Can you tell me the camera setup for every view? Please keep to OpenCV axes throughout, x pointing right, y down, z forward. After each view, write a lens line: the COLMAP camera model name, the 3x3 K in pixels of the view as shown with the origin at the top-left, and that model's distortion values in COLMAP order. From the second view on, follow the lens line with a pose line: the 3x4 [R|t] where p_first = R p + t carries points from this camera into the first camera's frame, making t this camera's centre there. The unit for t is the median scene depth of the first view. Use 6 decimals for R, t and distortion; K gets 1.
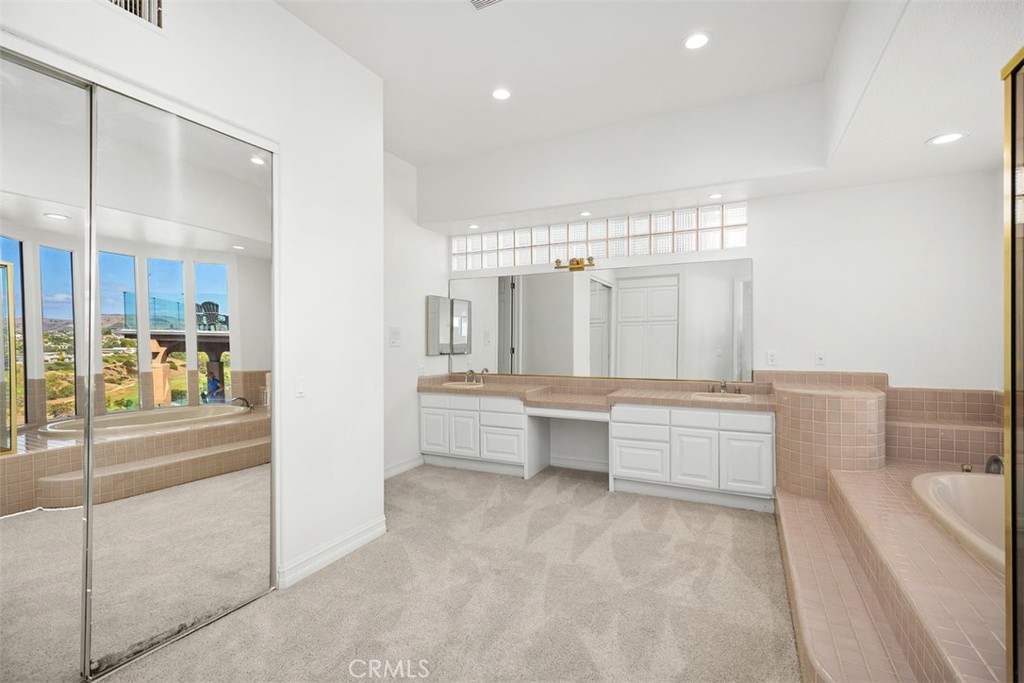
lens RADIAL K [[460.8, 0, 511.0], [0, 460.8, 341.6], [0, 0, 1]] dist [0.006055, -0.001048]
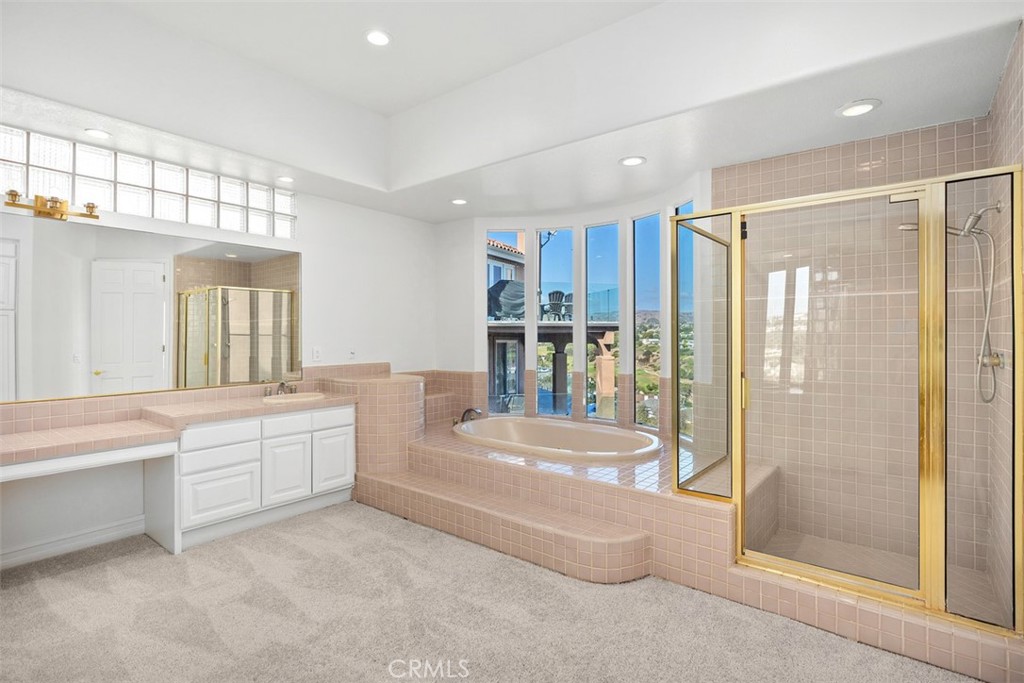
lens RADIAL K [[498.7, 0, 510.8], [0, 498.7, 337.3], [0, 0, 1]] dist [0.000372, 0.000354]
pose [[0.211376, -0.000360, 0.977405, -0.448651], [0.004843, 0.999988, -0.000679, 0.000962], [-0.977393, 0.004877, 0.211376, 0.373411]]
